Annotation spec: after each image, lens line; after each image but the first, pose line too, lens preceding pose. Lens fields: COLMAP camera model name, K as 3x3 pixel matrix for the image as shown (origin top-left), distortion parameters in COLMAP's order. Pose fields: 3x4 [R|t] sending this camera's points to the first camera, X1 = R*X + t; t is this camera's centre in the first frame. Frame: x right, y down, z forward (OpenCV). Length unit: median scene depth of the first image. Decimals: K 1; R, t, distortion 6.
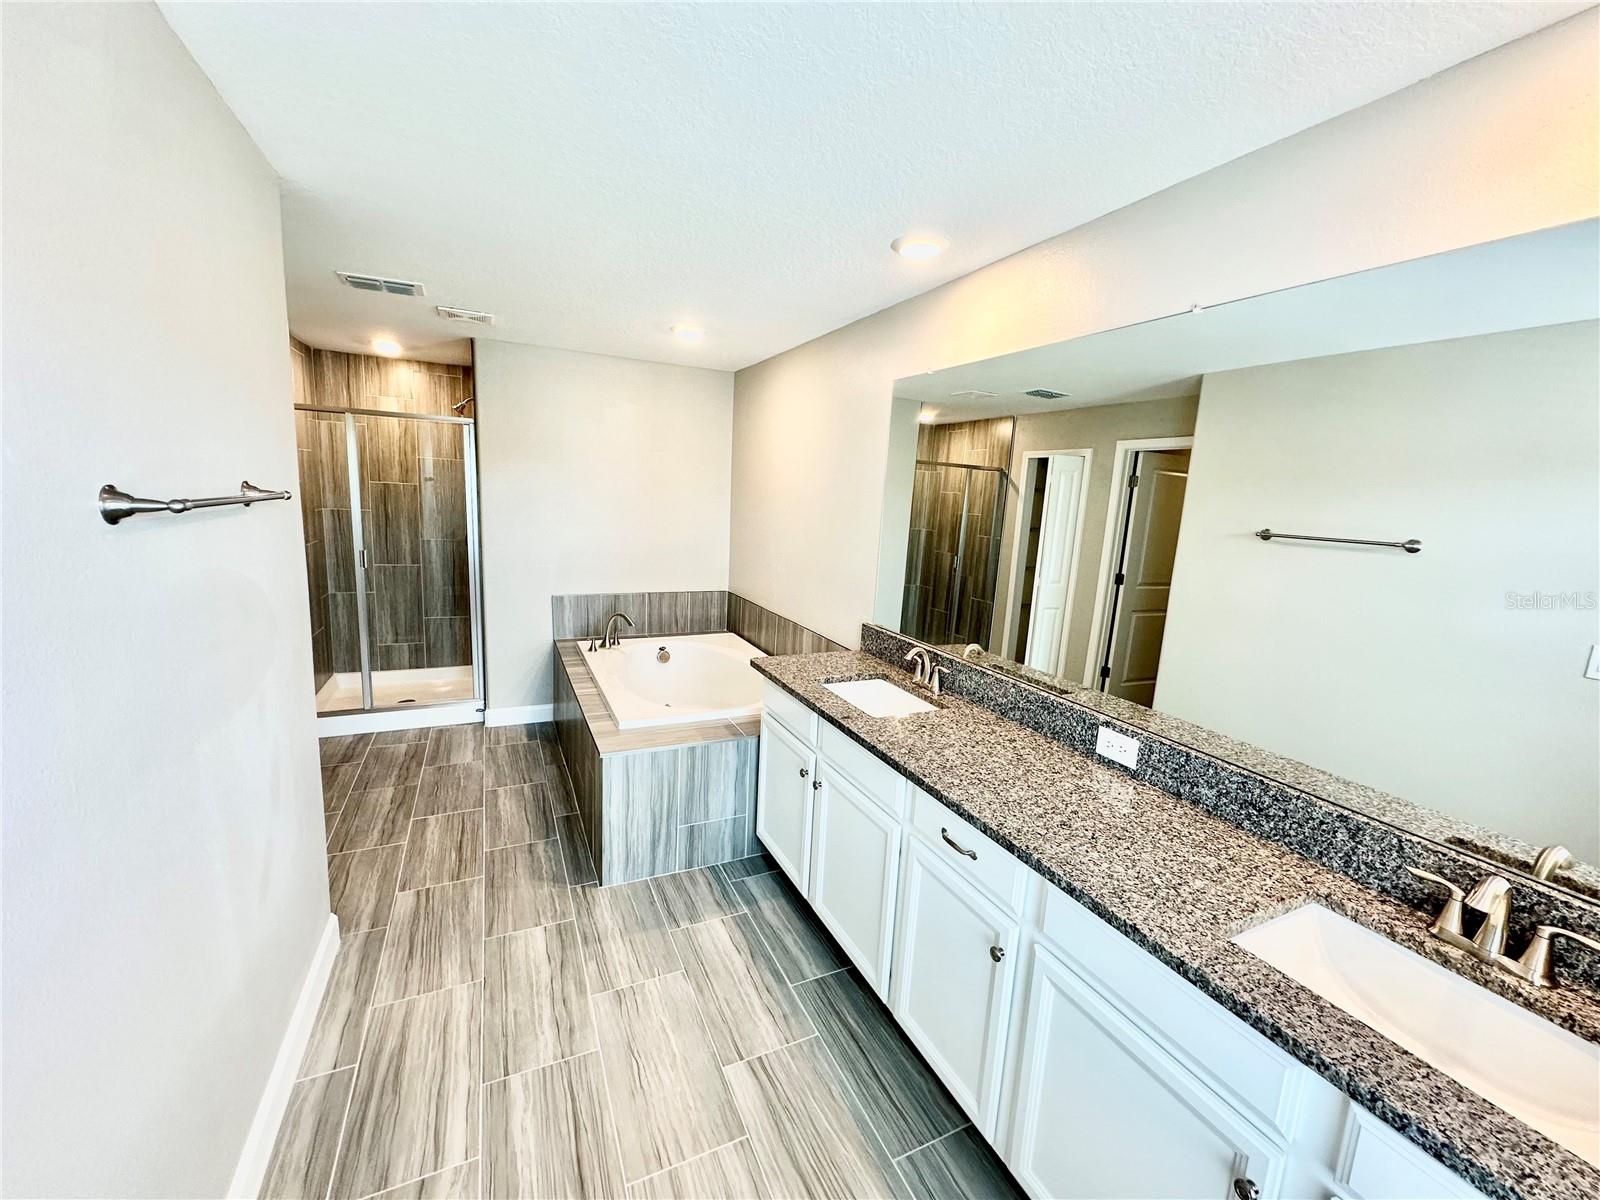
lens RADIAL K [[637.5, 0, 800.0], [0, 637.5, 600.0], [0, 0, 1]] dist [-0.000787, 0.000002]
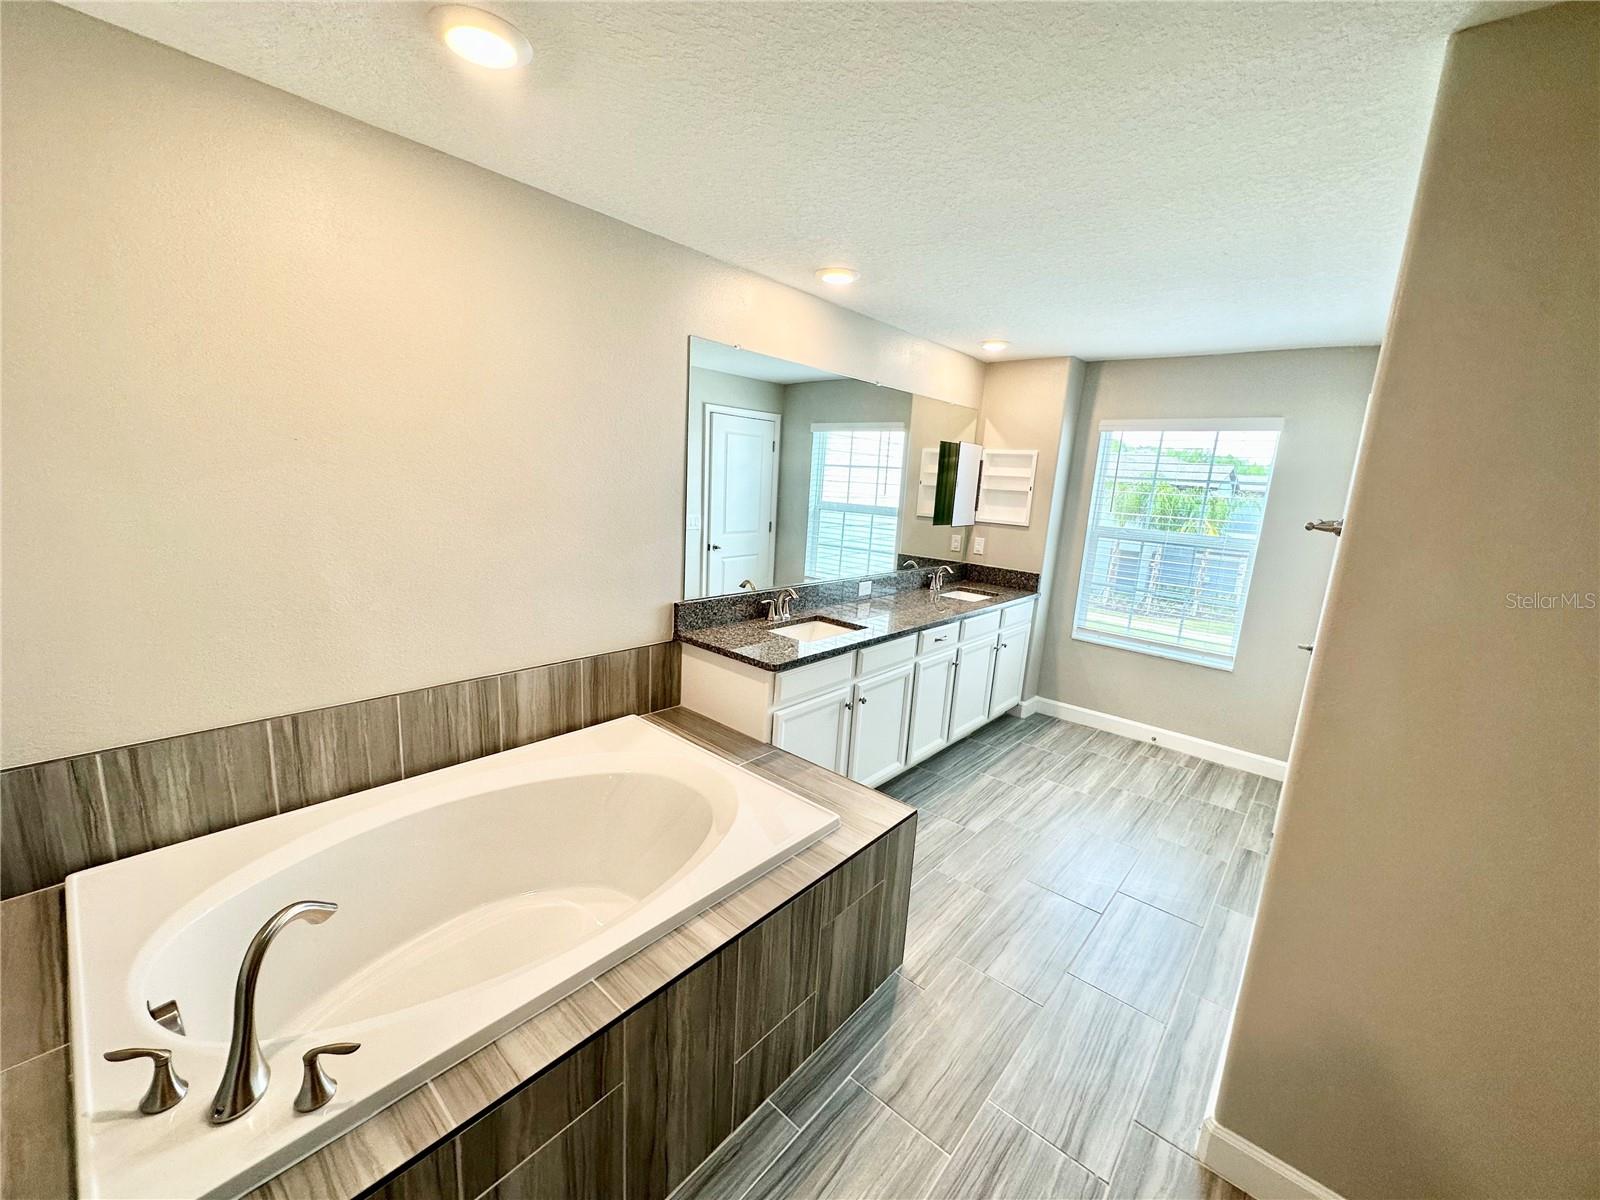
lens RADIAL K [[637.5, 0, 800.0], [0, 637.5, 600.0], [0, 0, 1]] dist [-0.000787, 0.000002]
pose [[-0.390711, -0.253150, 0.885020, -1.073337], [0.074001, 0.949692, 0.304318, -0.323350], [-0.917534, 0.184393, -0.352322, 1.620859]]
